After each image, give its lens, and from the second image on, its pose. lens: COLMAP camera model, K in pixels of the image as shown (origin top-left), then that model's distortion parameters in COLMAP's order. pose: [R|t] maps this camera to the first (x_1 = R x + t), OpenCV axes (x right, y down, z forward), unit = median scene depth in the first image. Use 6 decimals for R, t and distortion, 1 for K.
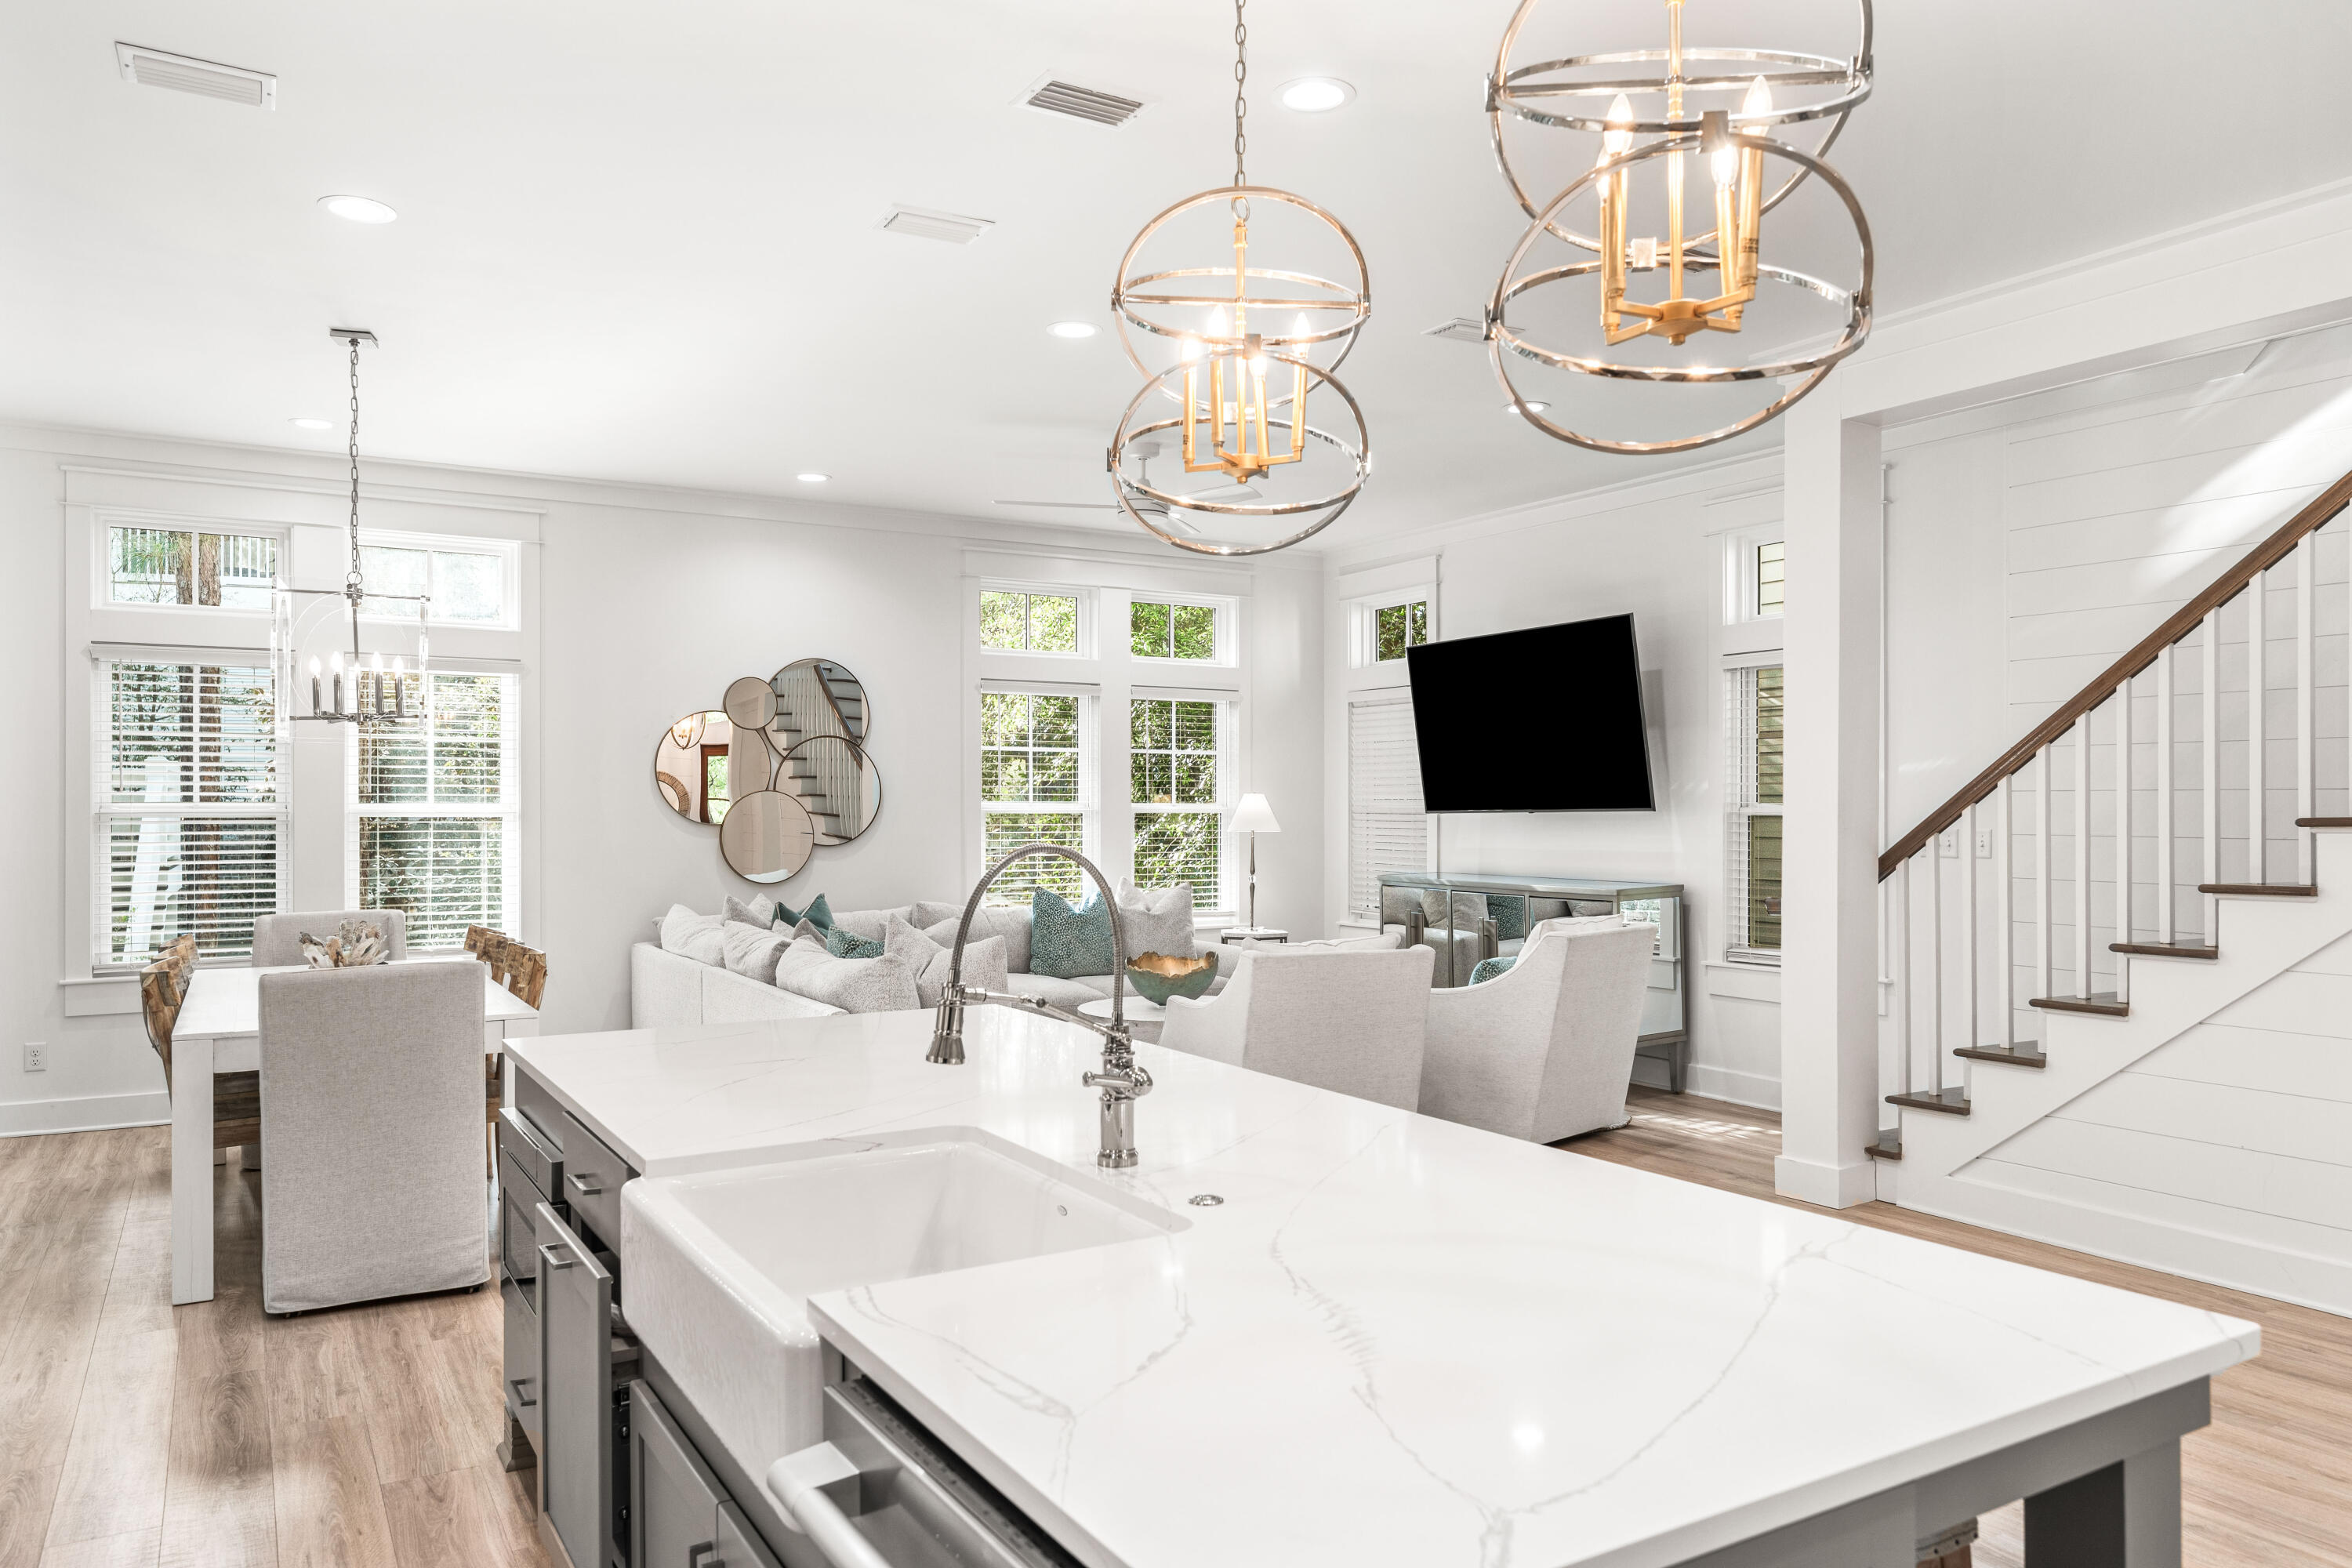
lens RADIAL K [[1553.0, 0, 1170.0], [0, 1553.0, 801.8], [0, 0, 1]] dist [-0.002597, -0.001157]
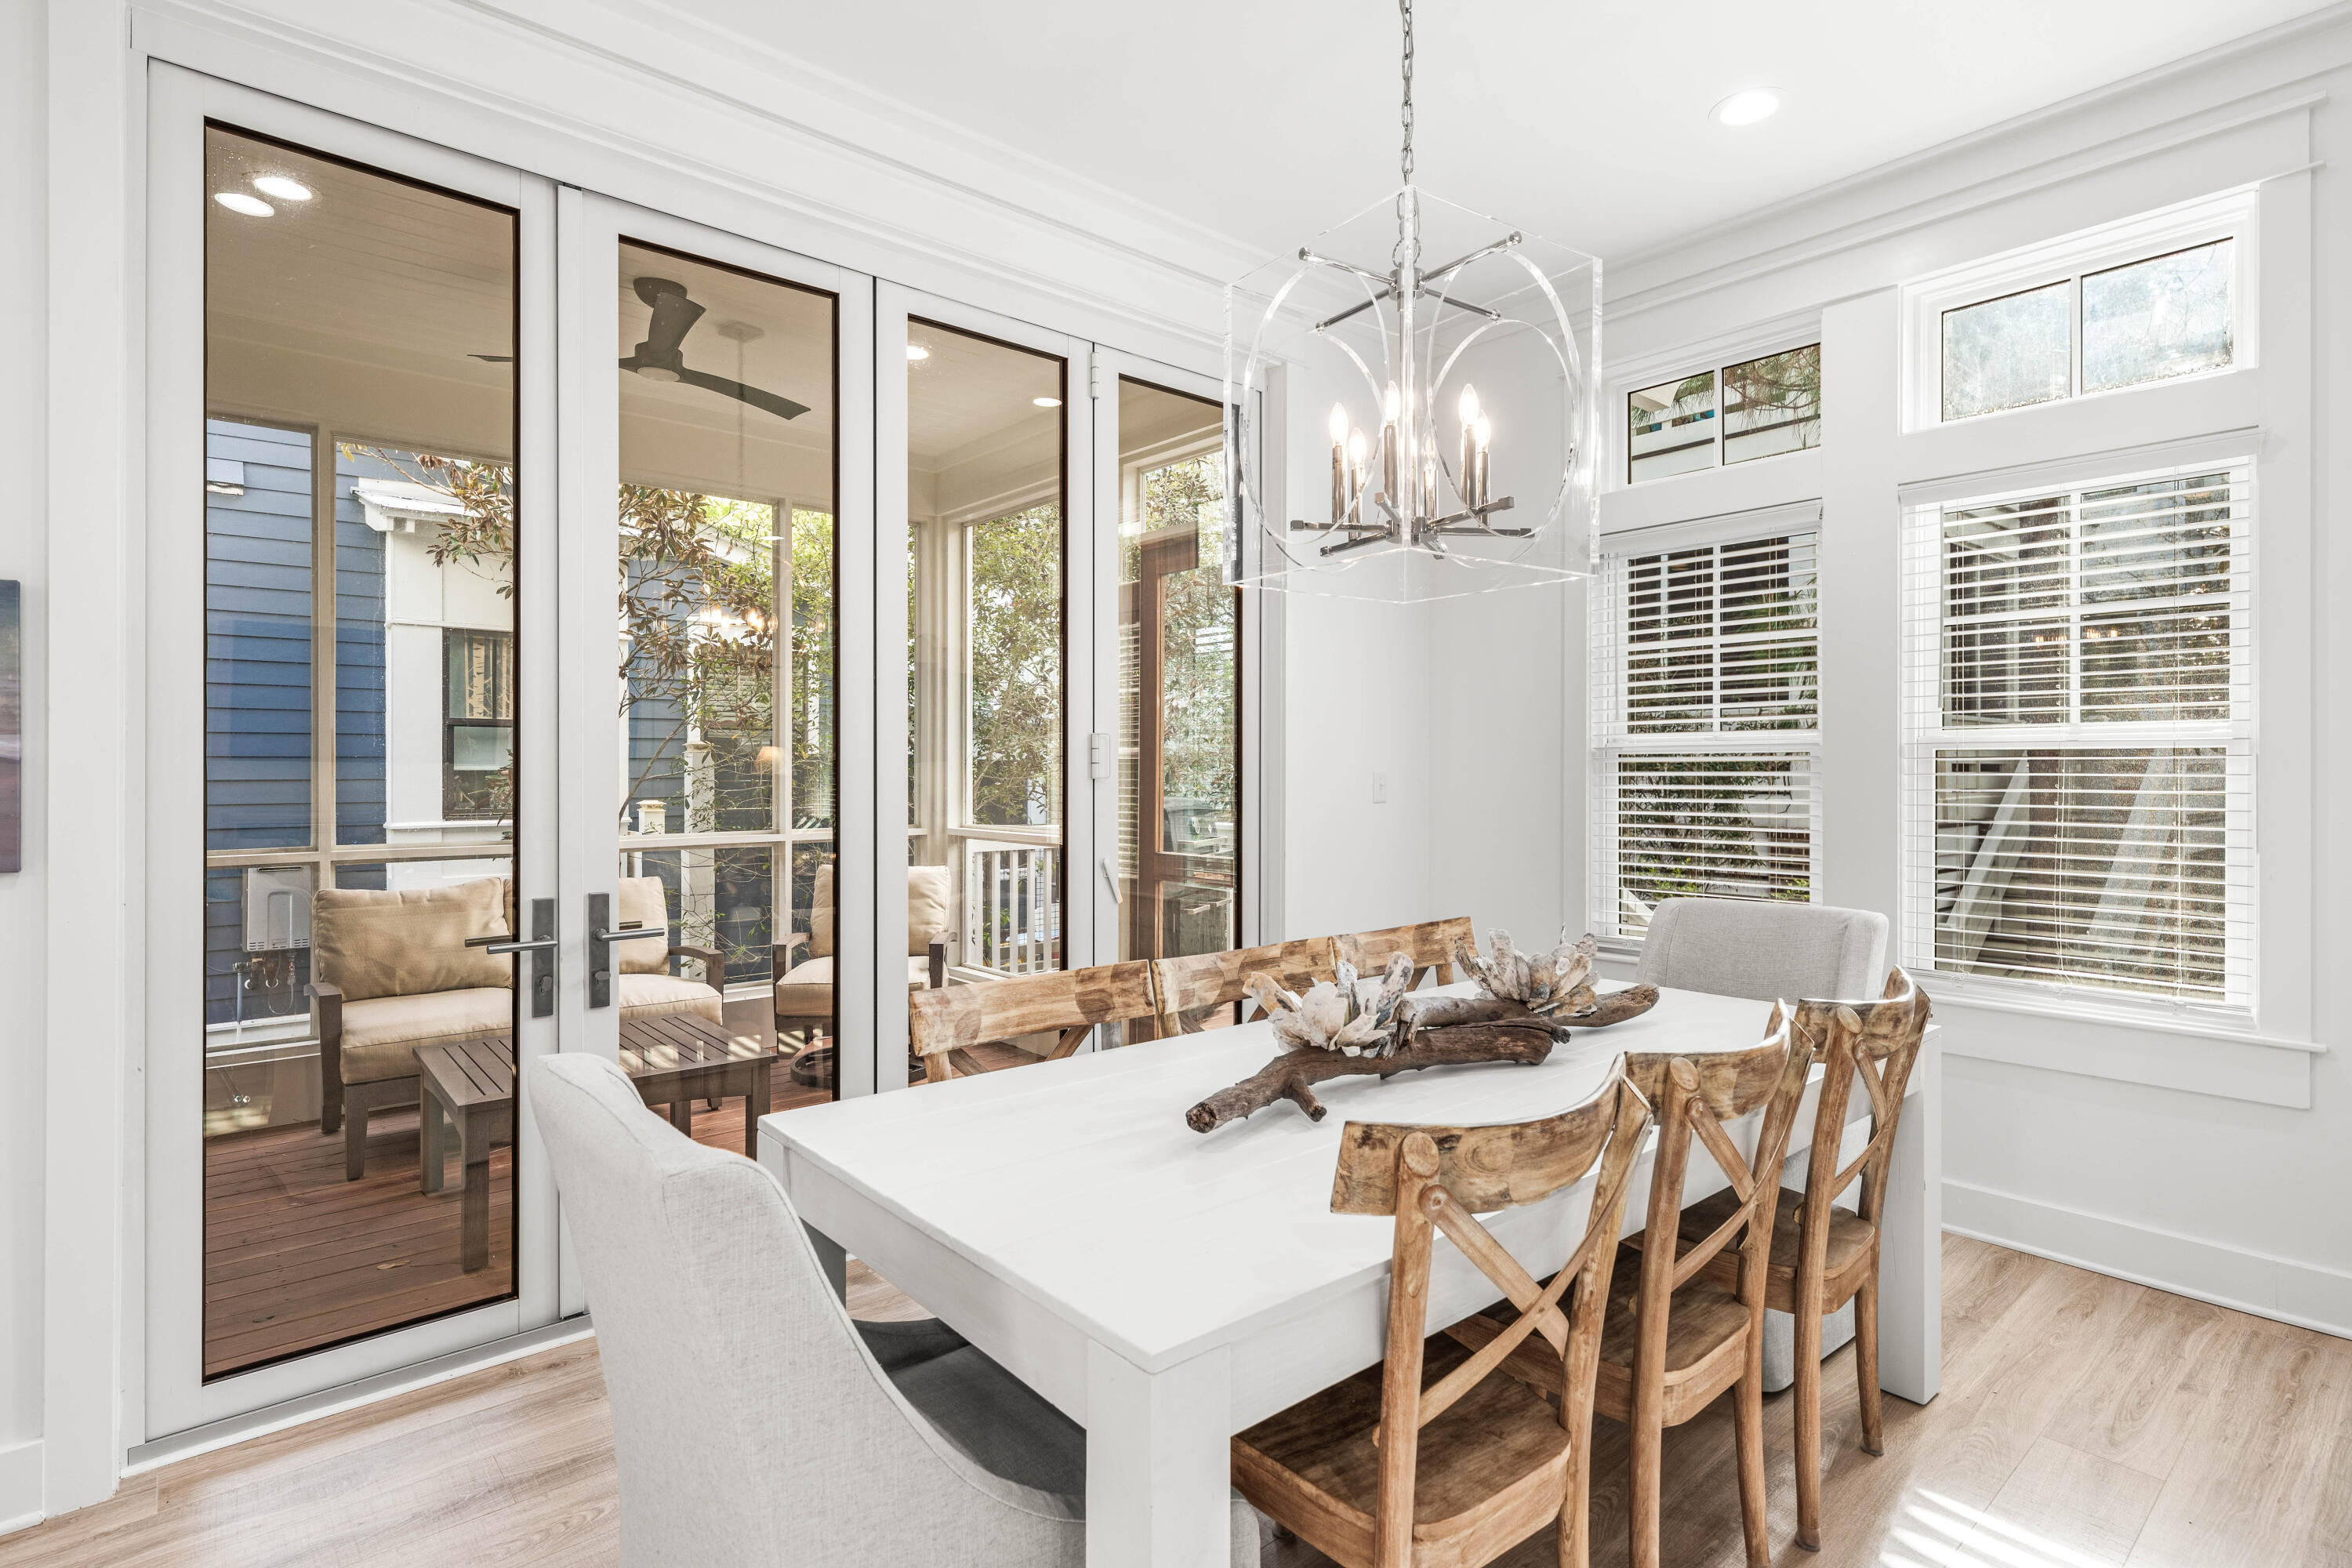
lens RADIAL K [[1184.4, 0, 1176.8], [0, 1184.4, 773.9], [0, 0, 1]] dist [0.000901, 0.000160]
pose [[0.173120, -0.000210, -0.984901, -0.101555], [-0.000895, 1.000000, -0.000371, 0.017840], [0.984900, 0.000946, 0.173120, 0.558355]]
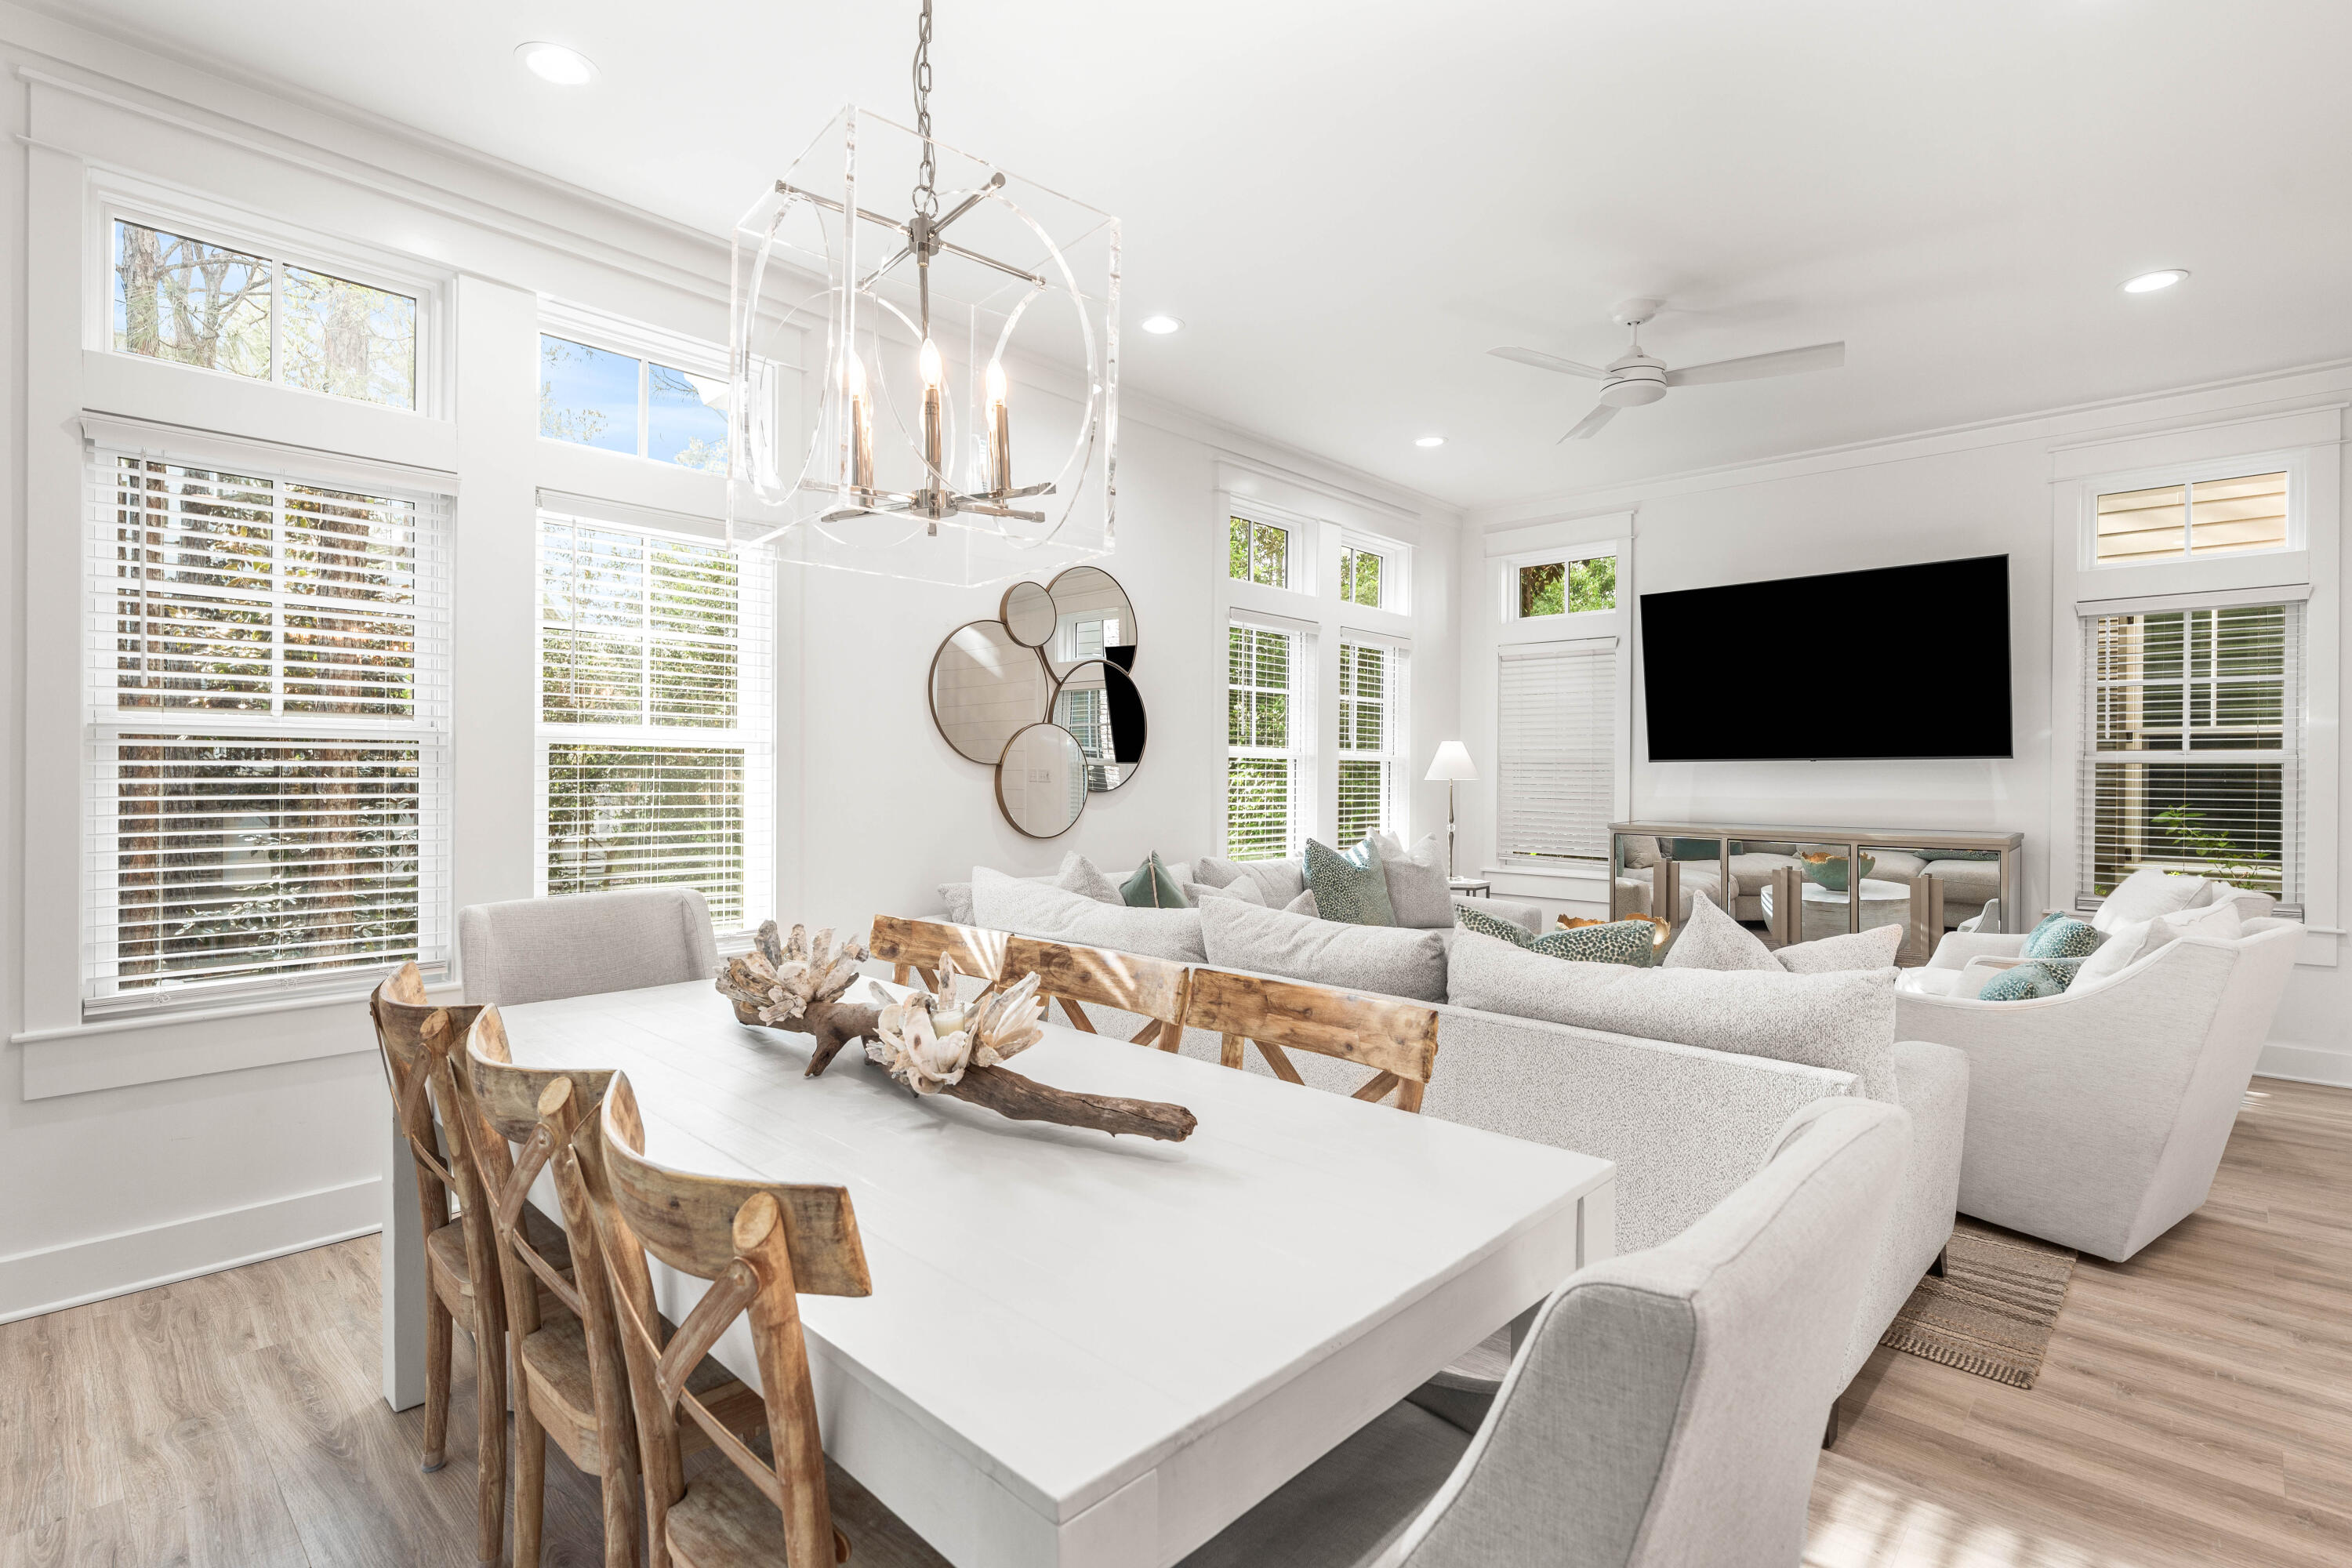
lens RADIAL K [[1121.6, 0, 1179.2], [0, 1121.6, 768.1], [0, 0, 1]] dist [0.028968, 0.000106]
pose [[0.960383, 0.009715, 0.278512, -0.361516], [-0.009632, 0.999952, -0.001665, 0.016772], [-0.278515, -0.001083, 0.960431, 0.415063]]
